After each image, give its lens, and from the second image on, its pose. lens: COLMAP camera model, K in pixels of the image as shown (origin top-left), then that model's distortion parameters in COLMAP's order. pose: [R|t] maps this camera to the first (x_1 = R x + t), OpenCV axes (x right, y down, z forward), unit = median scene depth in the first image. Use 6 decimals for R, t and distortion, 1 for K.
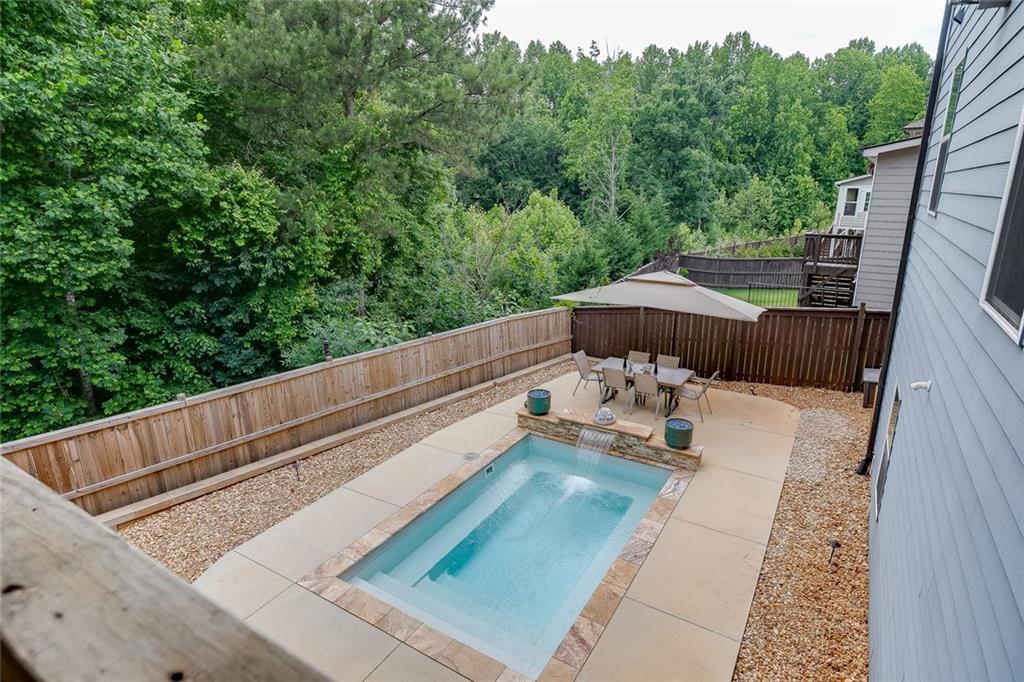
lens RADIAL K [[560.3, 0, 508.7], [0, 560.3, 335.2], [0, 0, 1]] dist [-0.003896, 0.003126]
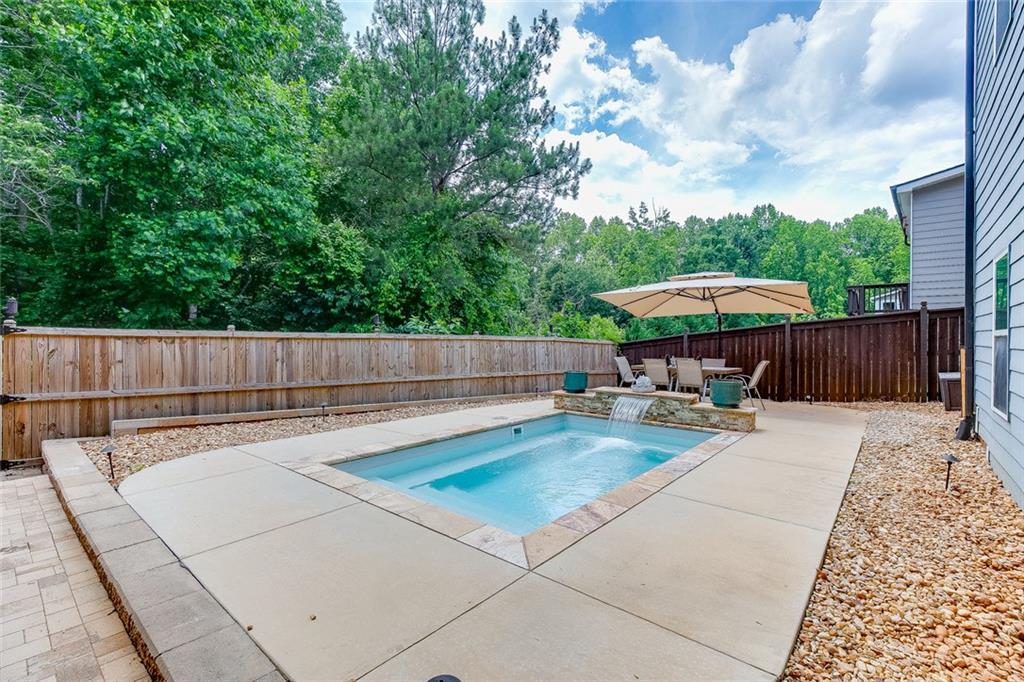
lens RADIAL K [[468.7, 0, 507.4], [0, 468.7, 337.4], [0, 0, 1]] dist [-0.016275, 0.004337]
pose [[0.988974, 0.010330, -0.147731, 0.042188], [-0.048571, 0.965010, -0.257676, 0.197841], [0.139900, 0.262010, 0.954871, 0.136296]]
